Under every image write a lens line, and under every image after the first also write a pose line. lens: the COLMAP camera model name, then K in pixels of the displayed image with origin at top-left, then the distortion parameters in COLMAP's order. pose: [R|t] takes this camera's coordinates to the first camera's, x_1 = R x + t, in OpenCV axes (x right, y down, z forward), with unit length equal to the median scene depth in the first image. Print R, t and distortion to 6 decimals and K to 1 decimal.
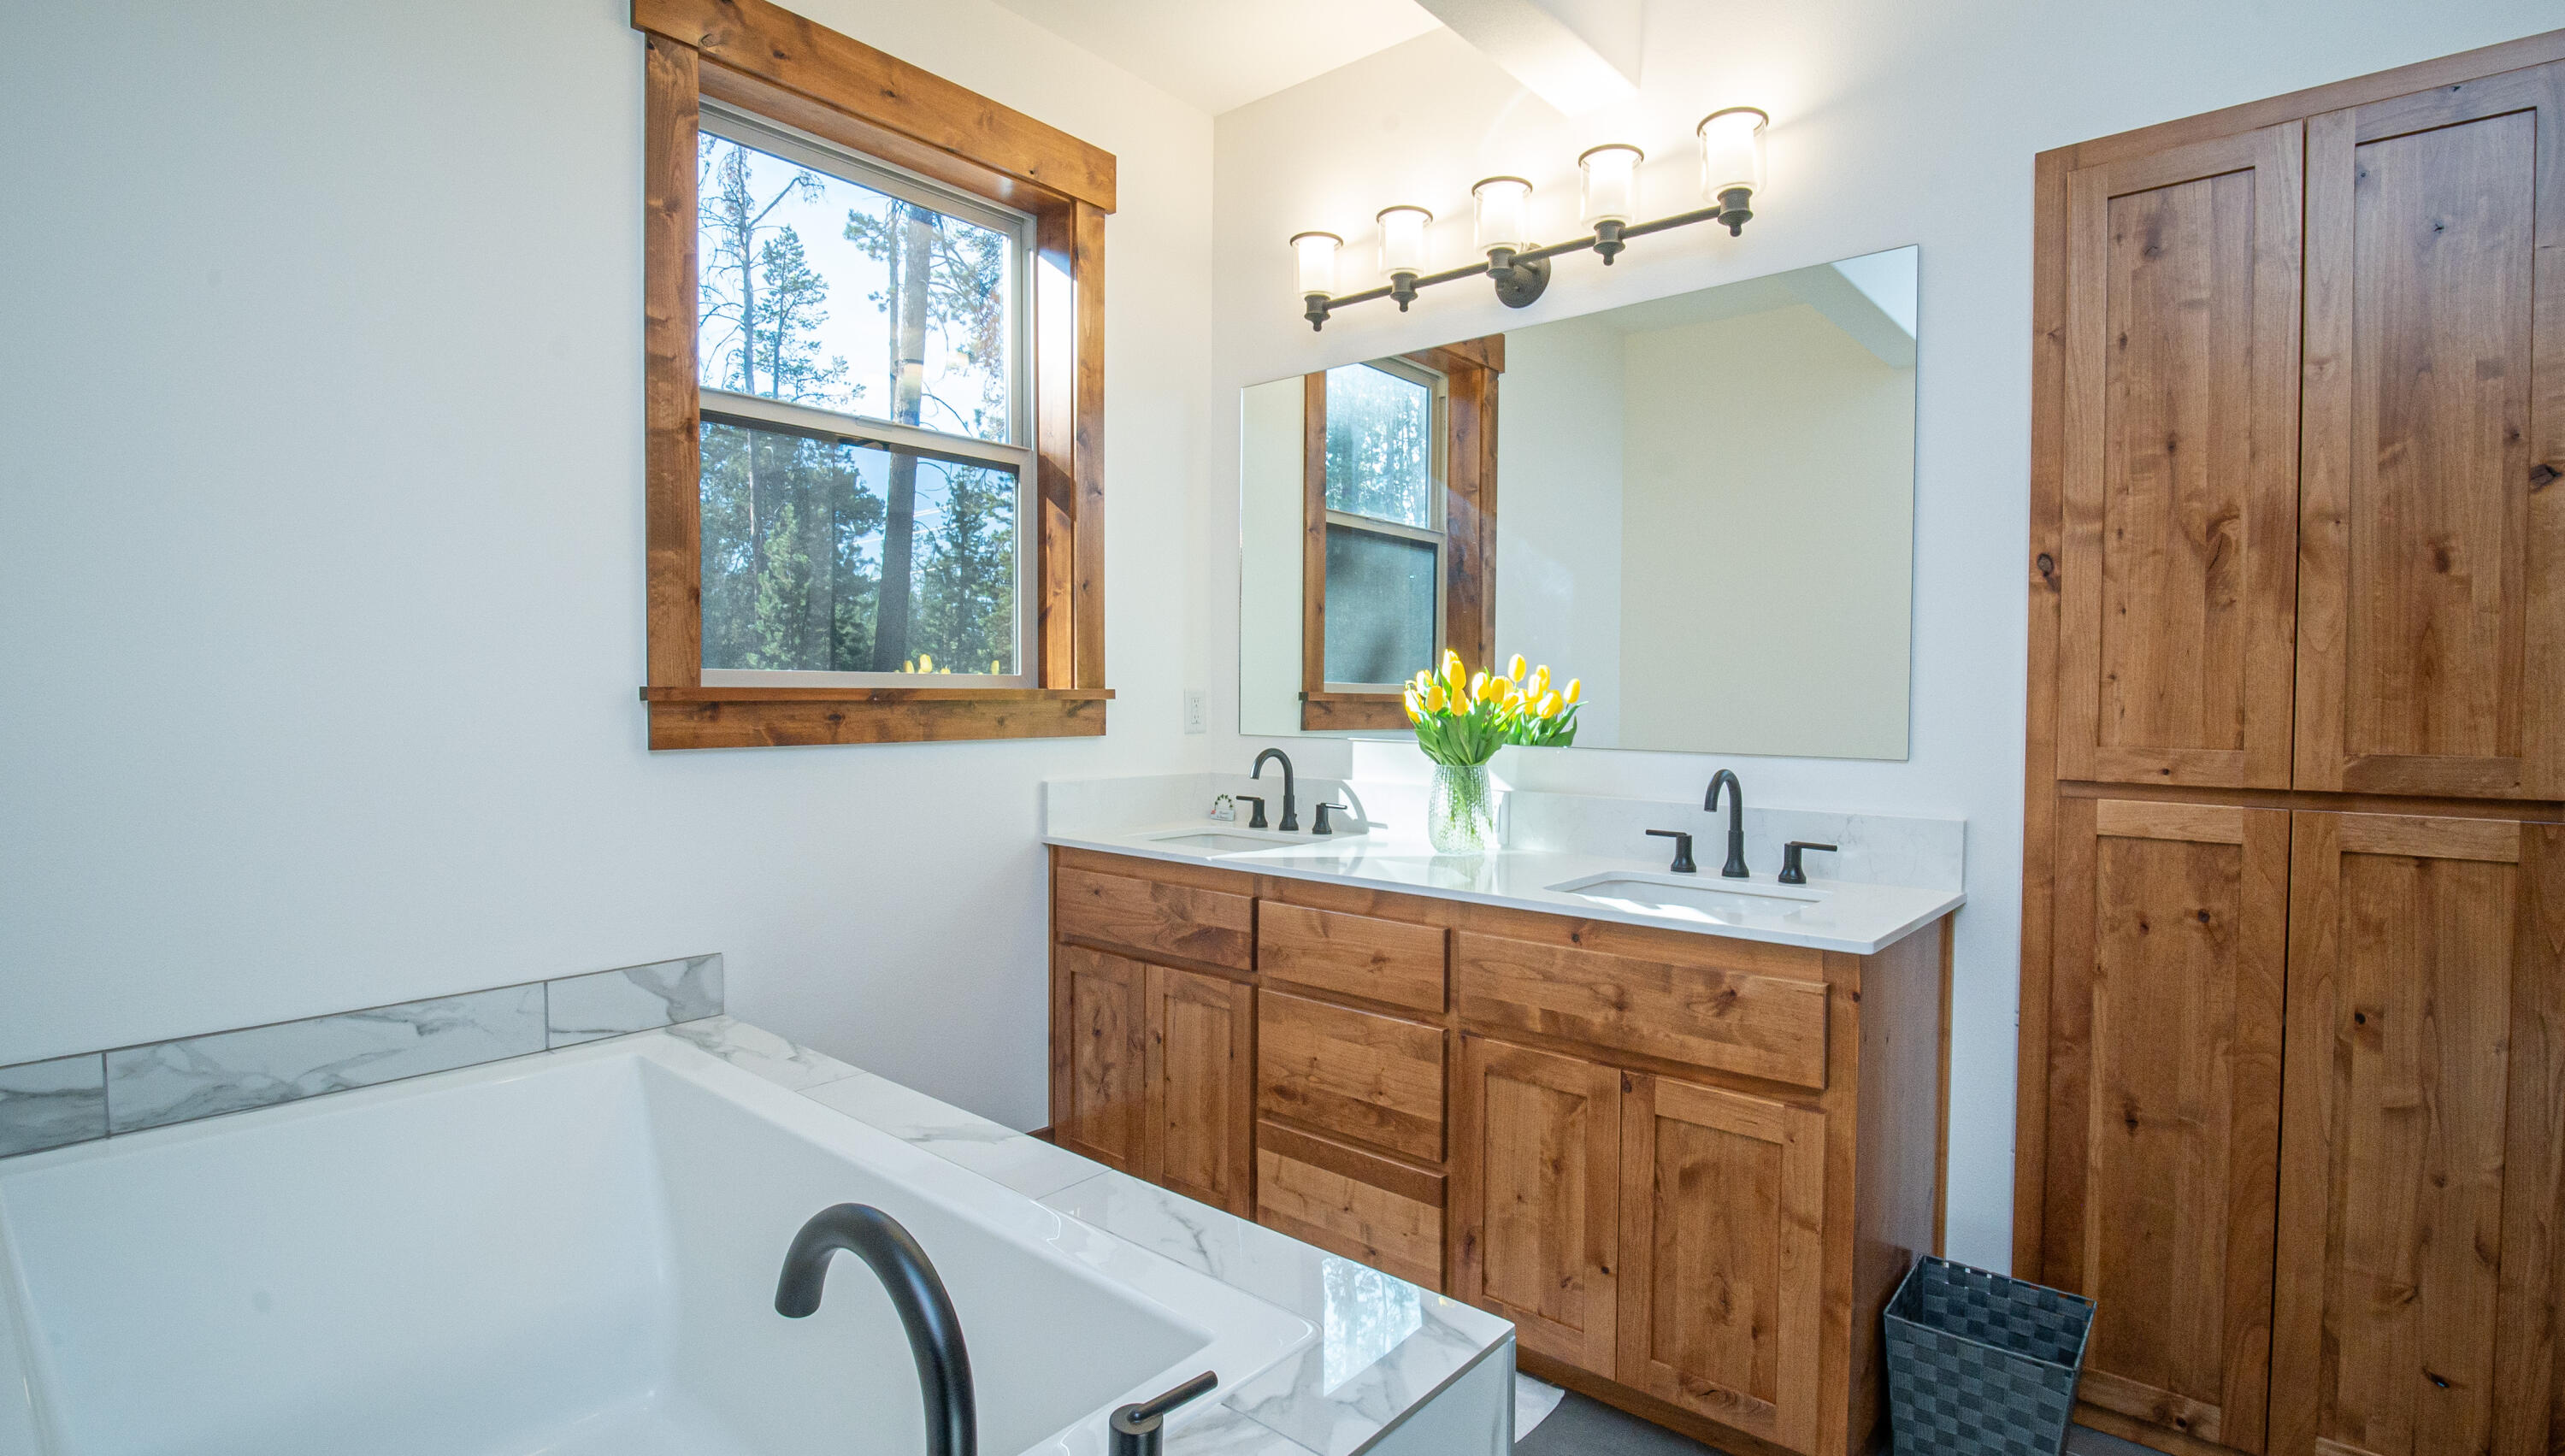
lens RADIAL K [[1212.1, 0, 1282.5], [0, 1212.1, 728.0], [0, 0, 1]] dist [-0.027731, -0.000204]
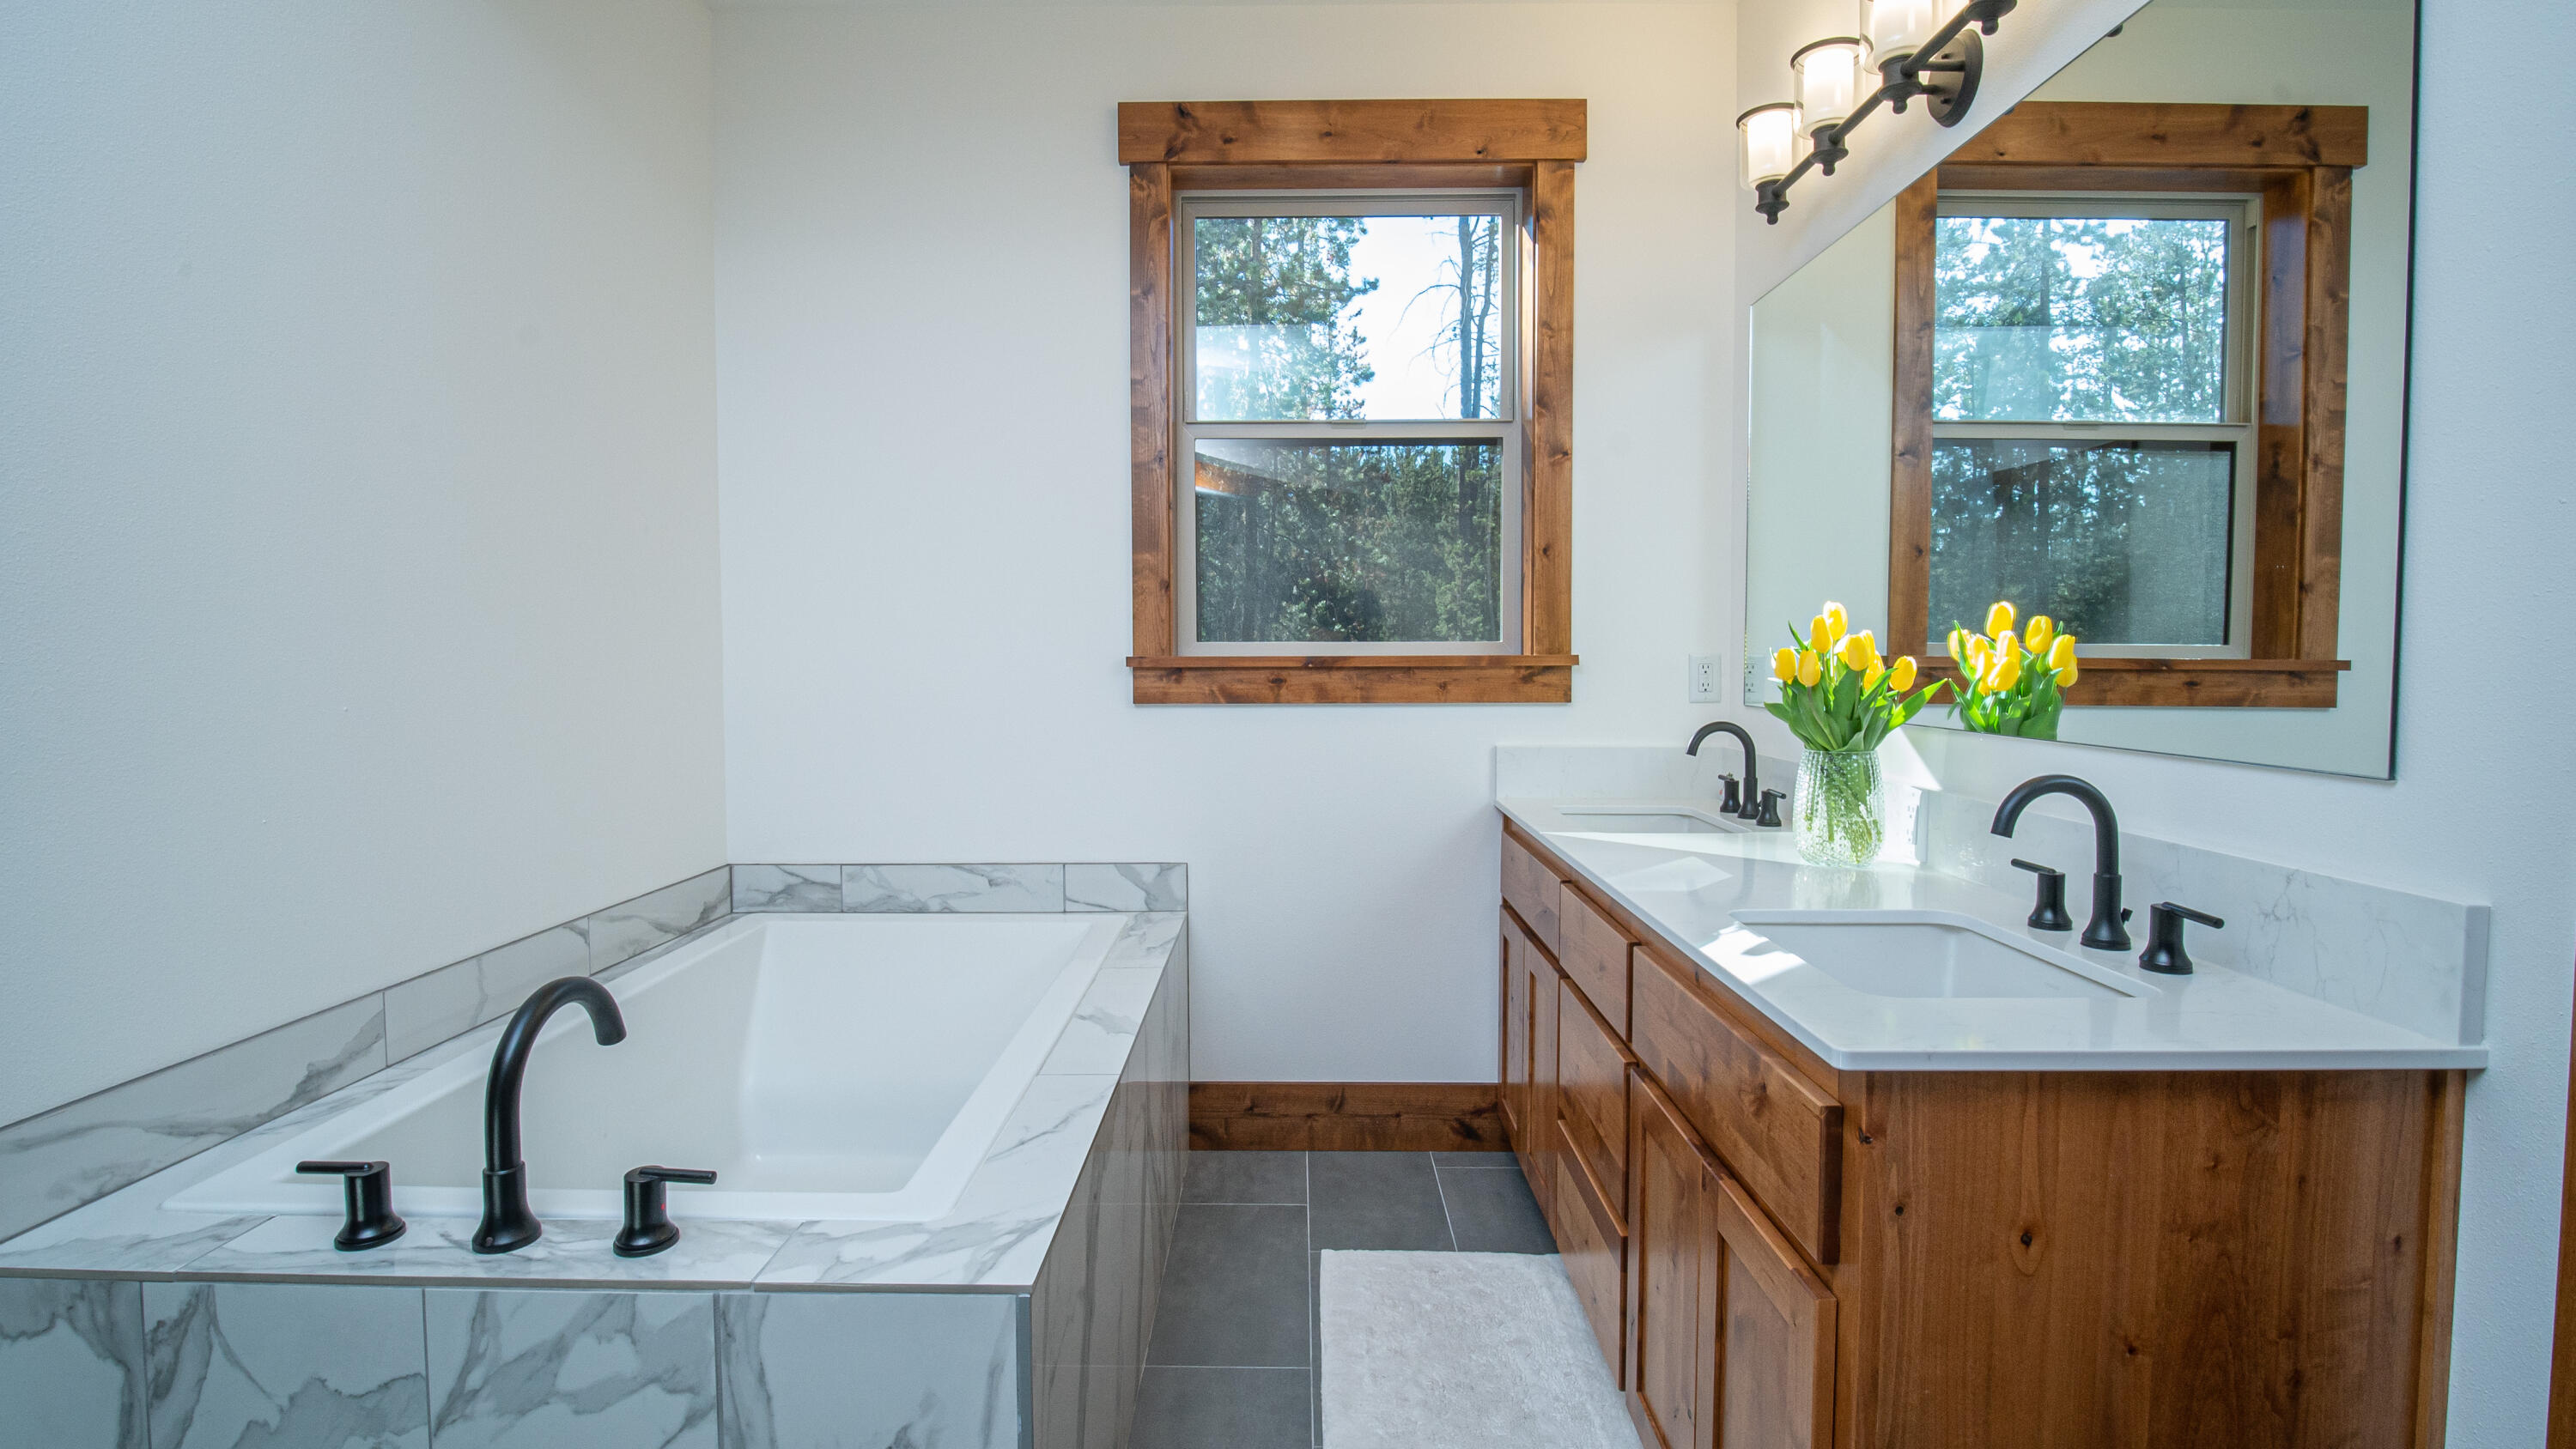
lens RADIAL K [[1178.0, 0, 1285.1], [0, 1178.0, 707.8], [0, 0, 1]] dist [-0.020464, -0.000911]
pose [[0.630389, 0.025848, -0.775849, 0.524501], [-0.016886, 0.999666, 0.019584, -0.005027], [0.776096, 0.000756, 0.630614, 0.266030]]
